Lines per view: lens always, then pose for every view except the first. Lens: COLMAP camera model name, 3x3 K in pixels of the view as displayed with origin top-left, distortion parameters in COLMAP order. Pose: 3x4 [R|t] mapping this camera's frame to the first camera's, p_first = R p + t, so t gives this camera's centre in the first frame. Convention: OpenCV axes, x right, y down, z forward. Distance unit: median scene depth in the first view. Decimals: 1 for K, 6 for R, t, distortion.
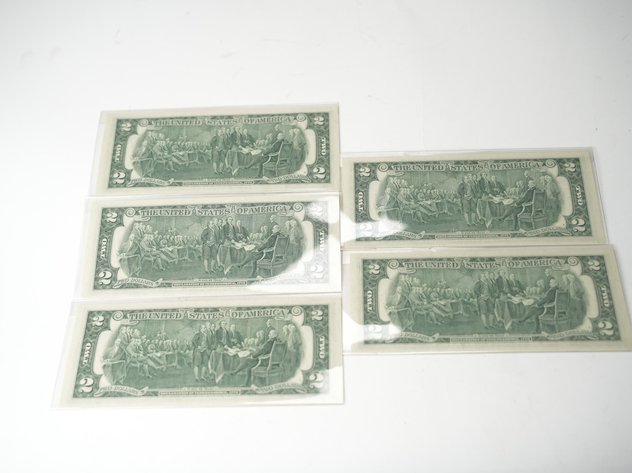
lens RADIAL K [[773.0, 0, 316.0], [0, 773.0, 236.5], [0, 0, 1]] dist [-0.174603, 0.005506]
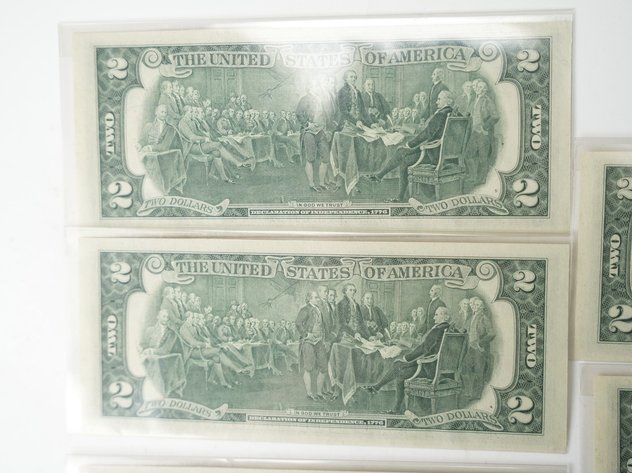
lens RADIAL K [[1337.7, 0, 316.0], [0, 1337.7, 236.5], [0, 0, 1]] dist [-0.211585, 0.071387]
pose [[0.987149, 0.010775, -0.159440, 0.006944], [0.082569, 0.819830, 0.566622, -0.516753], [0.136819, -0.572505, 0.808405, 0.286745]]
